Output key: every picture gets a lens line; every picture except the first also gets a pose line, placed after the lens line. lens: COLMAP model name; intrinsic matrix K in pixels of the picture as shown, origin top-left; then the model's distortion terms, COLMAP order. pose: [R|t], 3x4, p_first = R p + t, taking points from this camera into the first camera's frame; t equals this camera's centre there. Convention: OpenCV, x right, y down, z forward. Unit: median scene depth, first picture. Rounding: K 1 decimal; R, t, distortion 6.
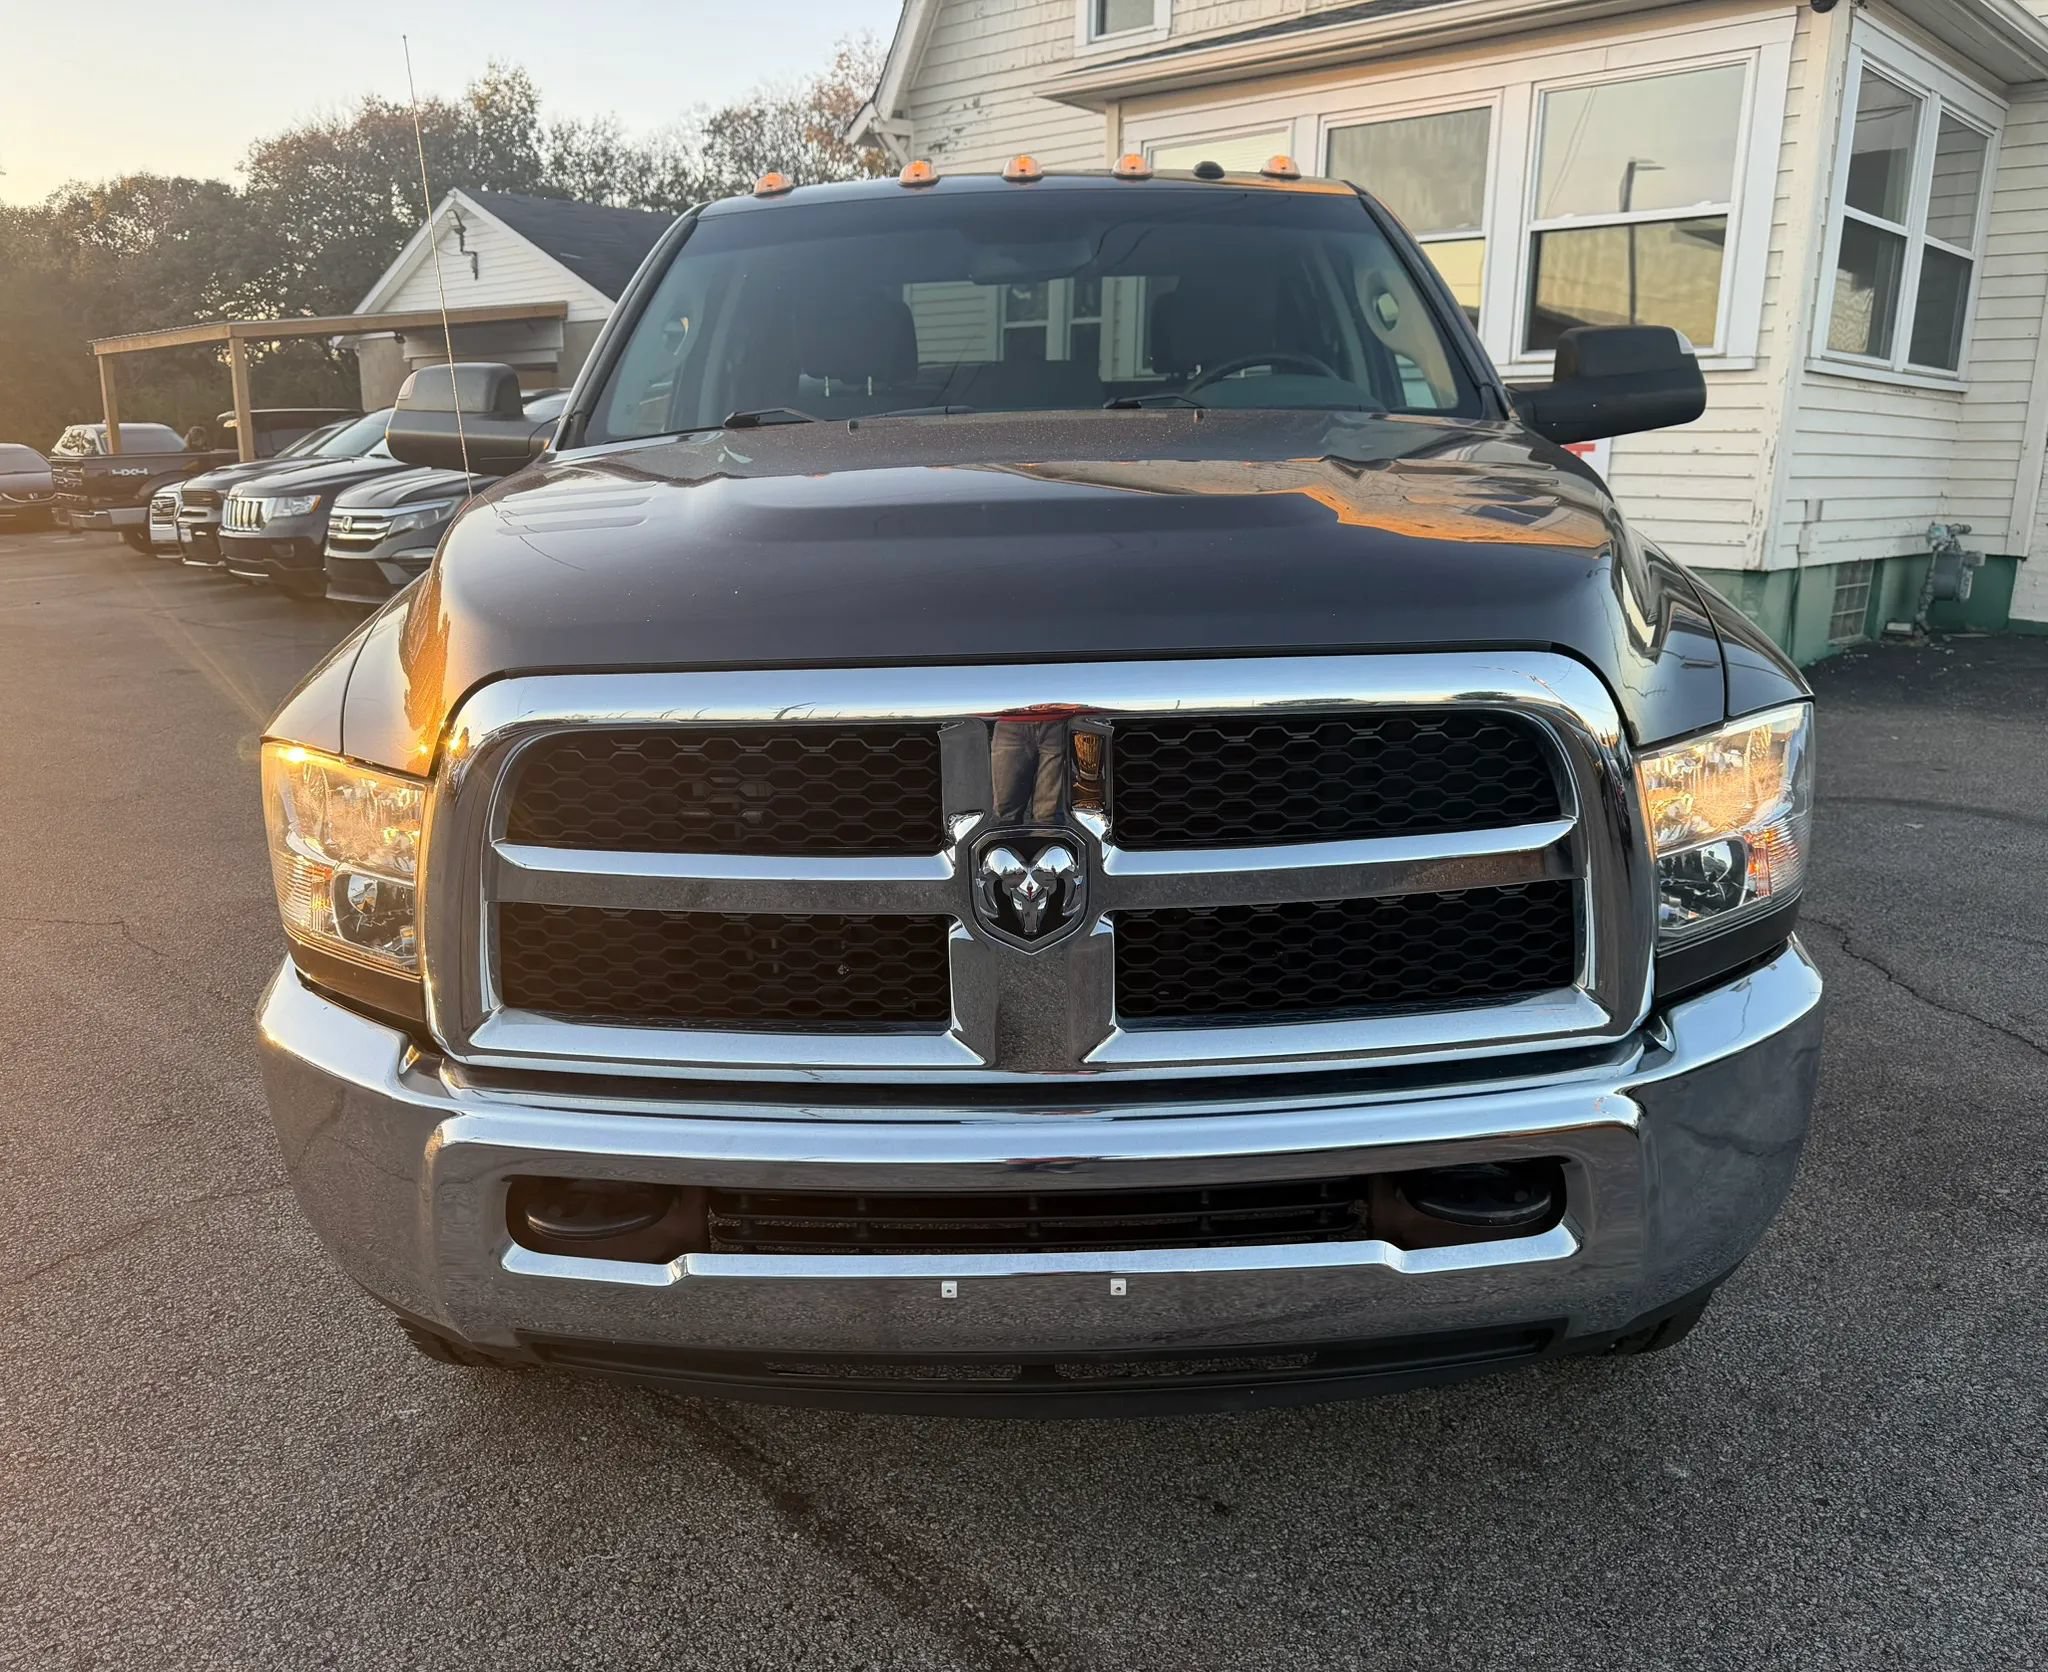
lens RADIAL K [[1650.6, 0, 1016.3], [0, 1650.6, 879.3], [0, 0, 1]] dist [-0.004869, -0.002647]
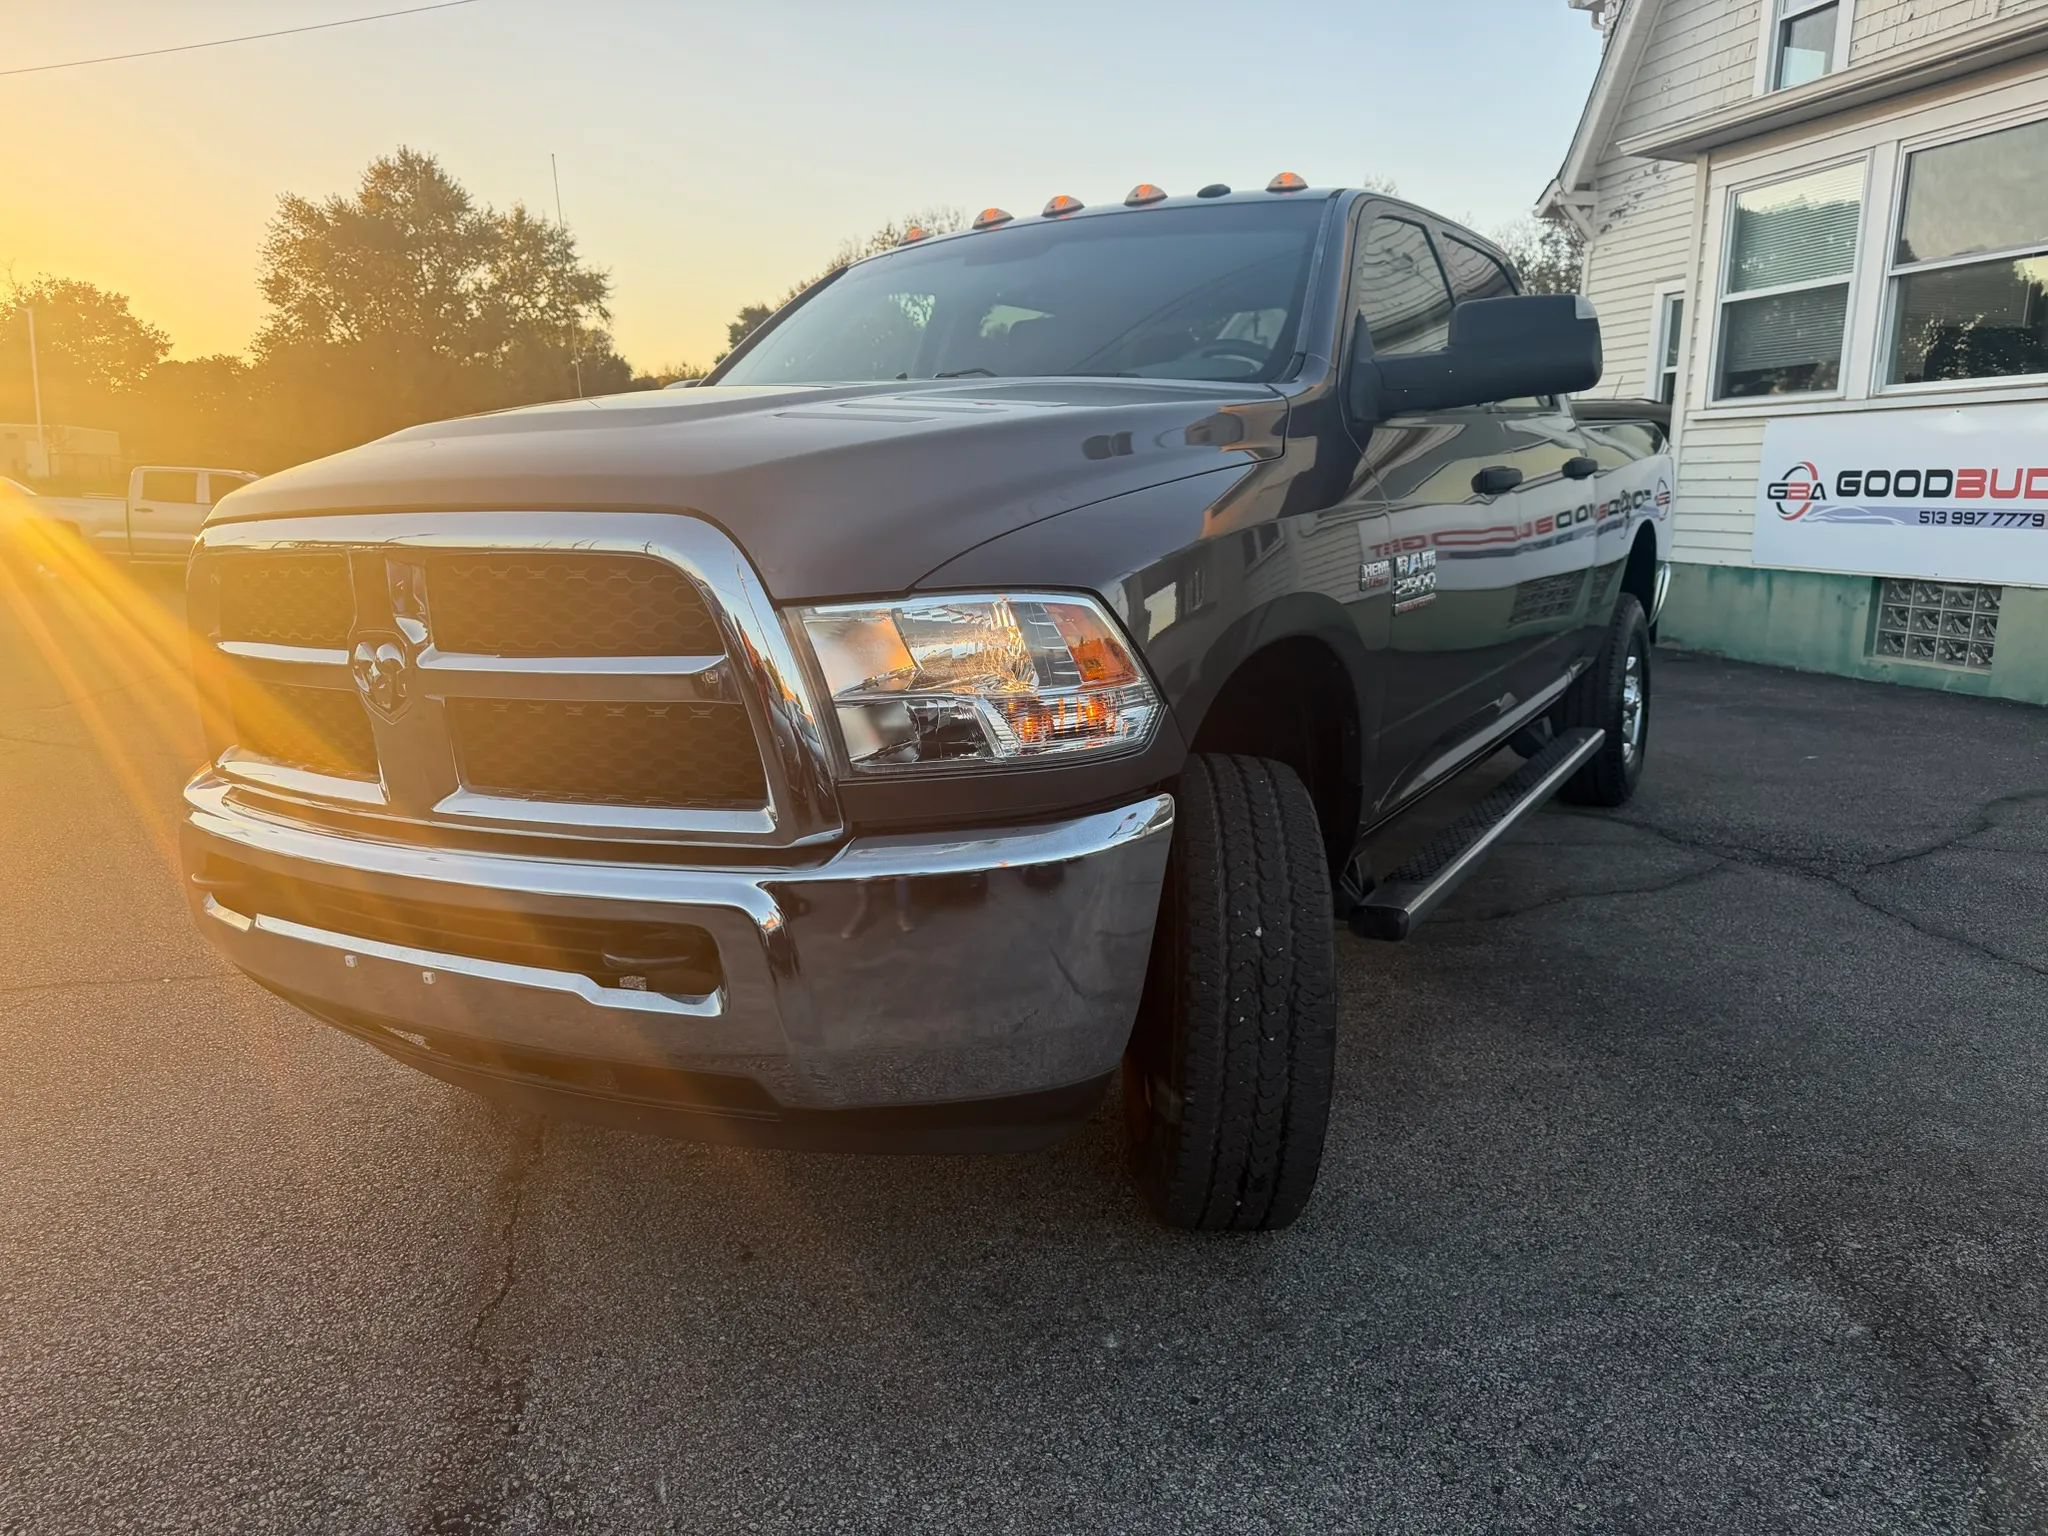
lens RADIAL K [[1469.6, 0, 1022.0], [0, 1469.6, 772.7], [0, 0, 1]] dist [-0.002026, 0.002339]
pose [[0.860207, 0.098975, -0.500248, 0.136230], [-0.137250, 0.989721, -0.040191, 0.008033], [0.491128, 0.103231, 0.864949, 0.021219]]
